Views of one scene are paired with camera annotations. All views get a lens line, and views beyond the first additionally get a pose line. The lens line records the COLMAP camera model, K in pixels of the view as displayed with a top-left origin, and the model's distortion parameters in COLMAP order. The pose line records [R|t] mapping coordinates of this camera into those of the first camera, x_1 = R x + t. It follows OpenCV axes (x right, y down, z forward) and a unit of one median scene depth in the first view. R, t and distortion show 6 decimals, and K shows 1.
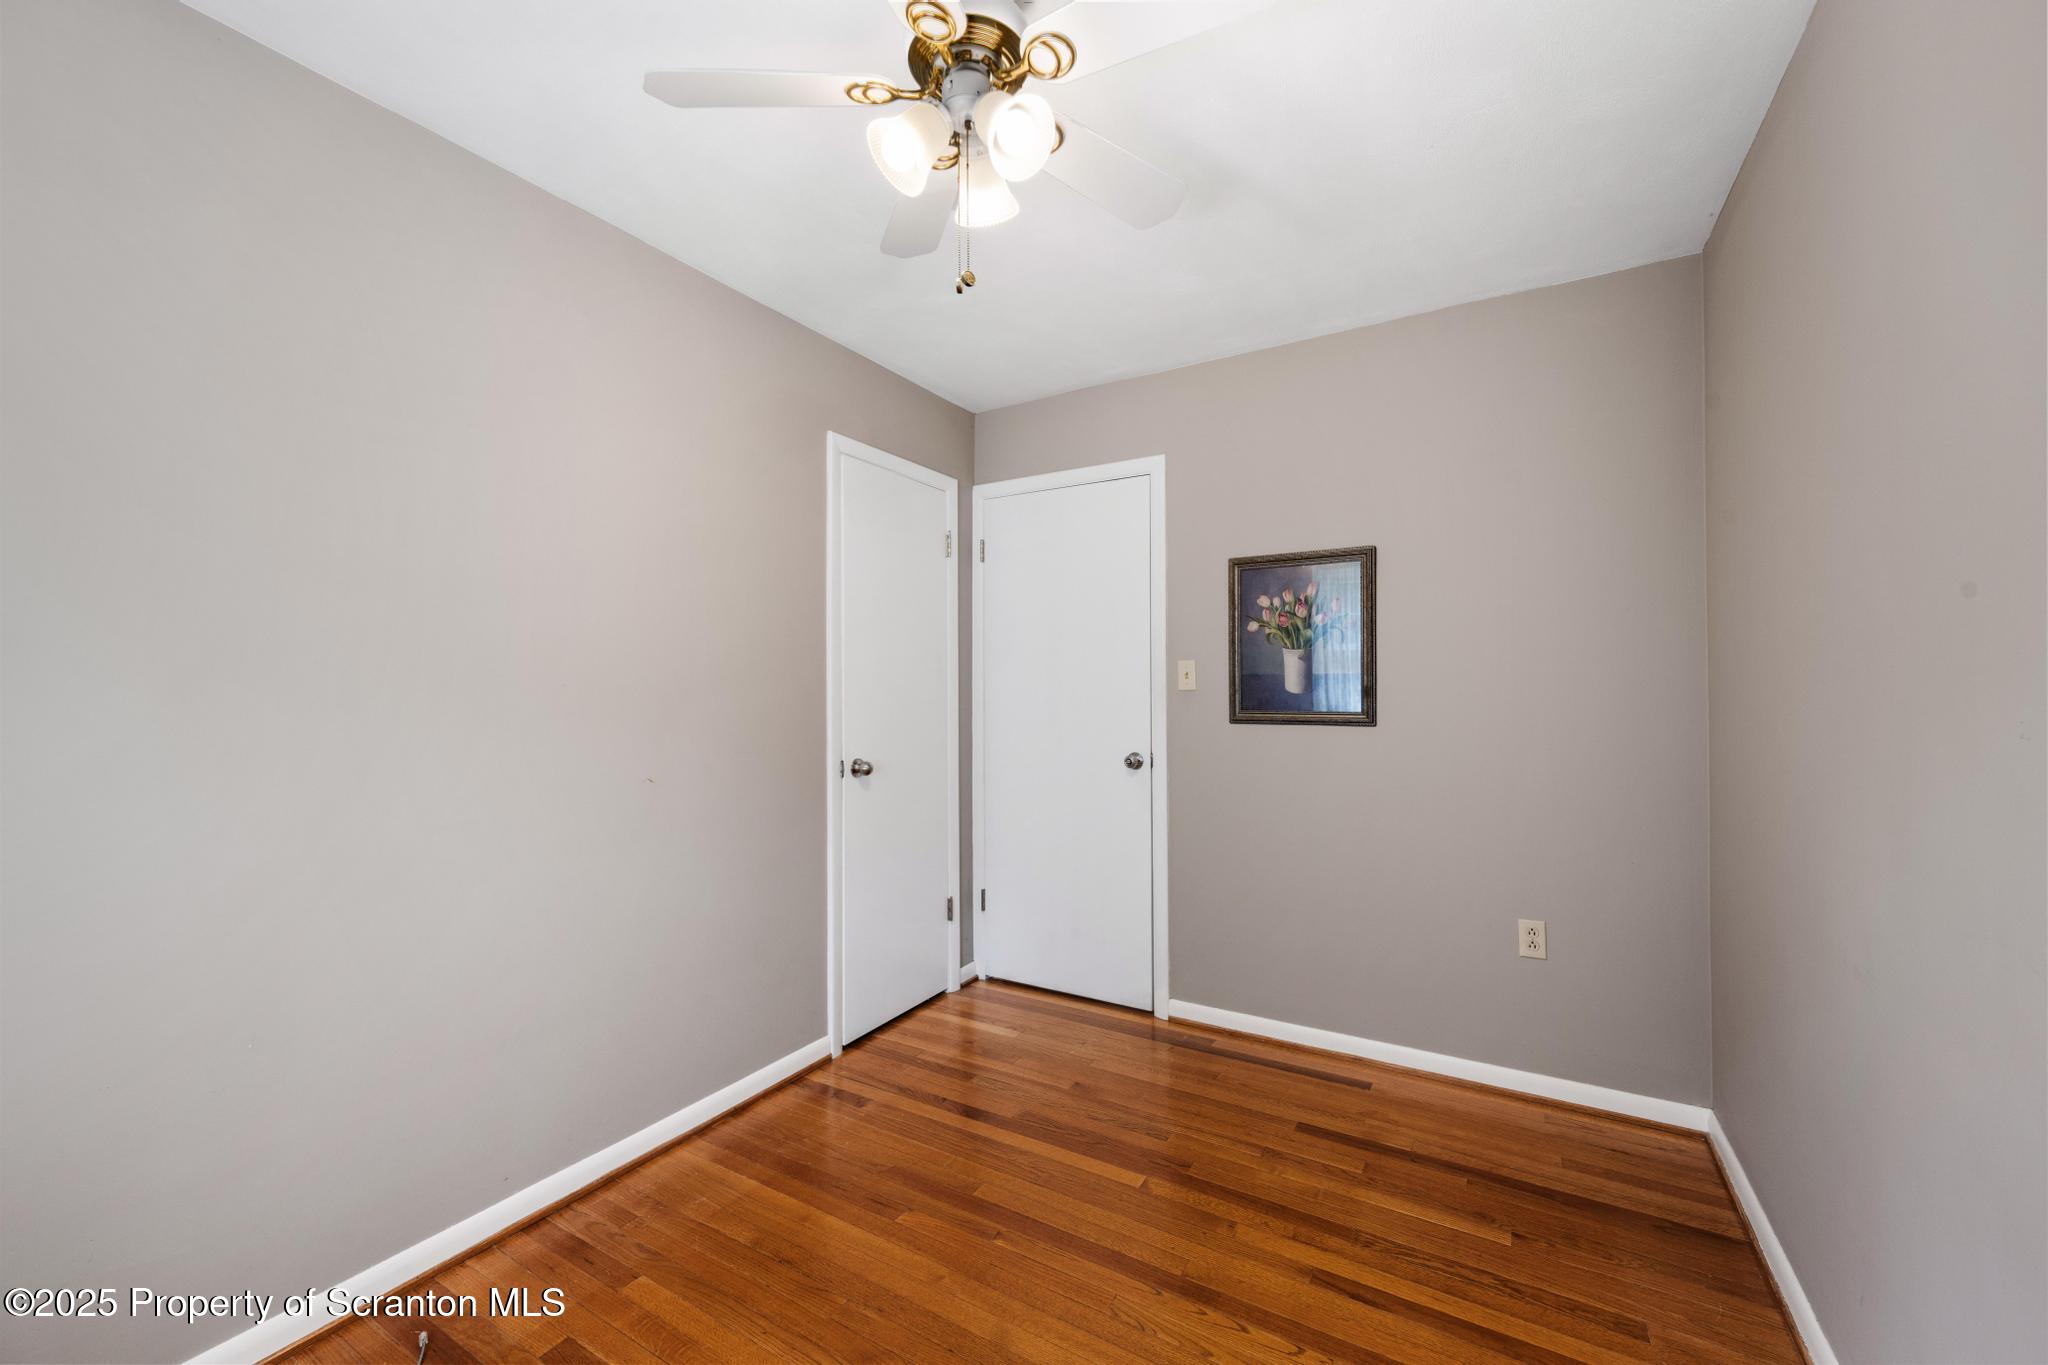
lens RADIAL K [[800.7, 0, 1026.6], [0, 800.7, 686.2], [0, 0, 1]] dist [0.001331, 0.000022]
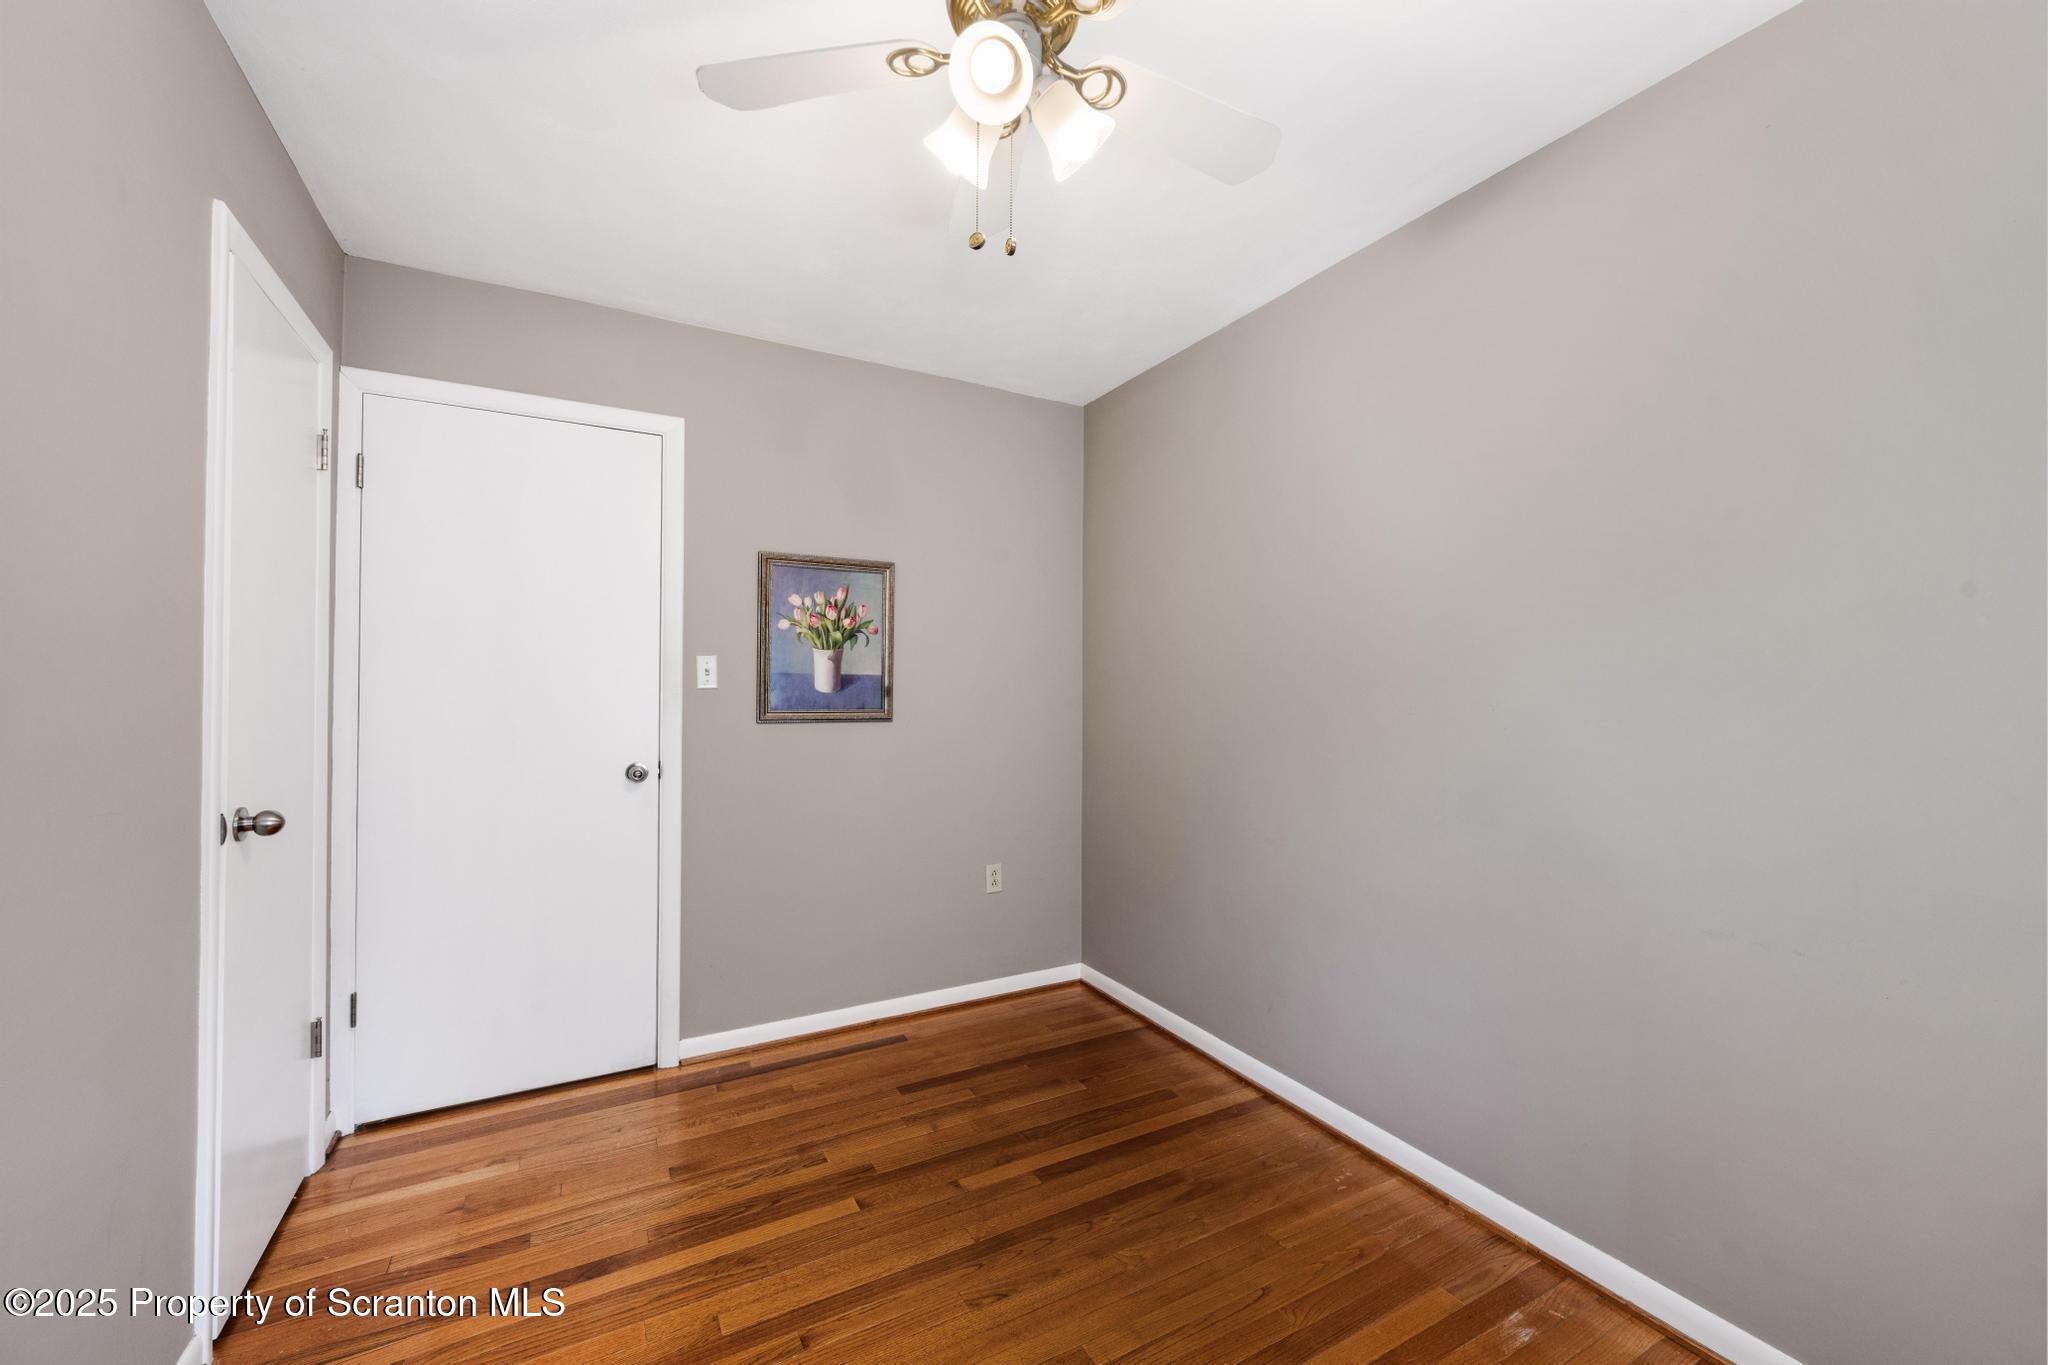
lens RADIAL K [[800.7, 0, 1026.6], [0, 800.7, 686.2], [0, 0, 1]] dist [0.001331, 0.000022]
pose [[0.500621, 0.009360, 0.865616, -0.428683], [-0.011015, 0.999929, -0.004442, 0.002563], [-0.865596, -0.007311, 0.500689, 0.255742]]
